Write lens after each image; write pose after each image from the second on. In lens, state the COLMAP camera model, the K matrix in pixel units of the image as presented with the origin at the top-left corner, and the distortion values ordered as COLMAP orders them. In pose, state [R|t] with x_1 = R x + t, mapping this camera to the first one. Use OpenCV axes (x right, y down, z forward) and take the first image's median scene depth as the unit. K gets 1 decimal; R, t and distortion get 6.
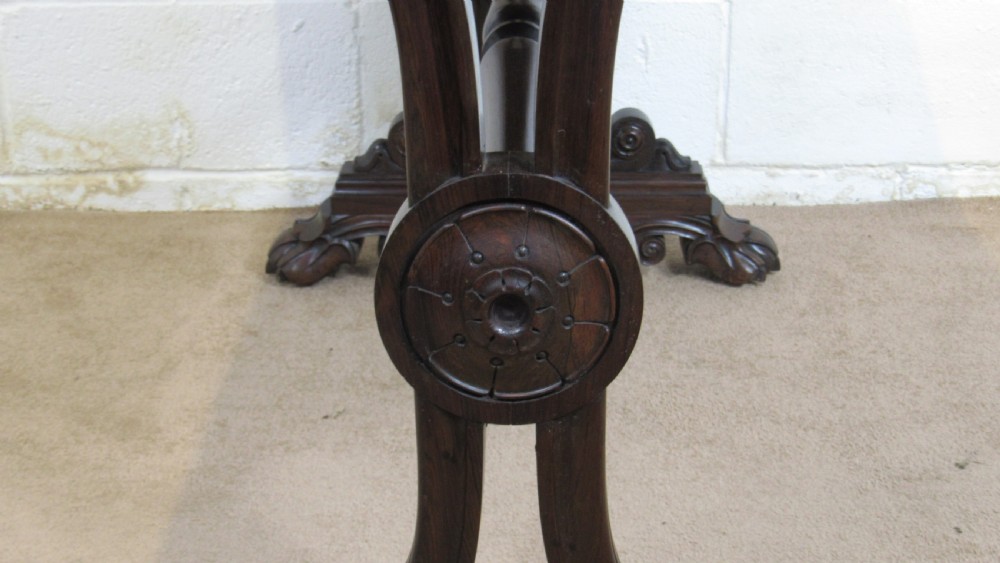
lens RADIAL K [[1595.8, 0, 500.0], [0, 1595.8, 281.5], [0, 0, 1]] dist [-0.118091, 0.133572]
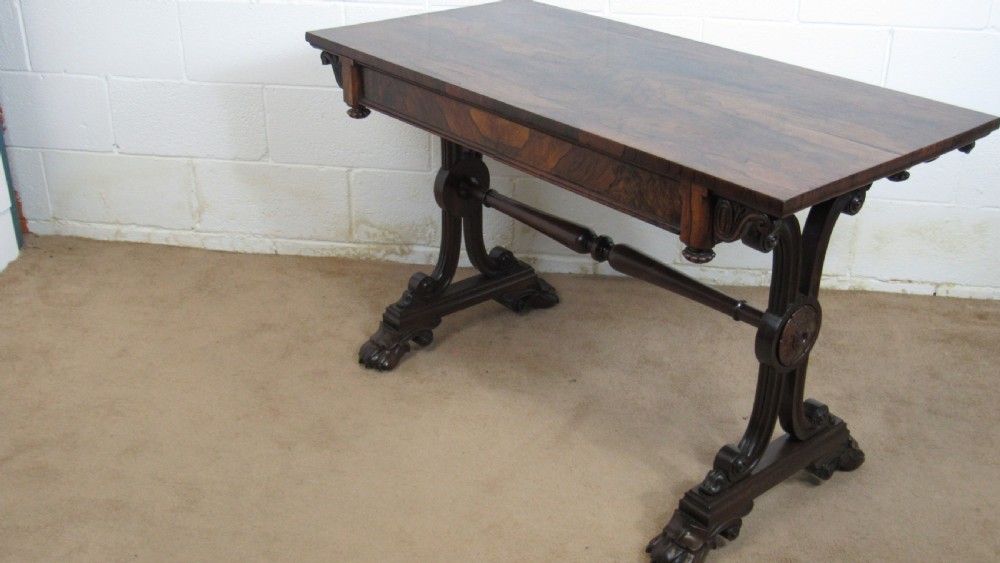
lens RADIAL K [[1088.8, 0, 500.0], [0, 1088.8, 281.5], [0, 0, 1]] dist [-0.055250, 0.015817]
pose [[0.991324, 0.077321, -0.106293, 0.076949], [-0.072670, 0.996250, 0.046961, -0.134008], [0.109526, -0.038829, 0.993225, -0.639199]]
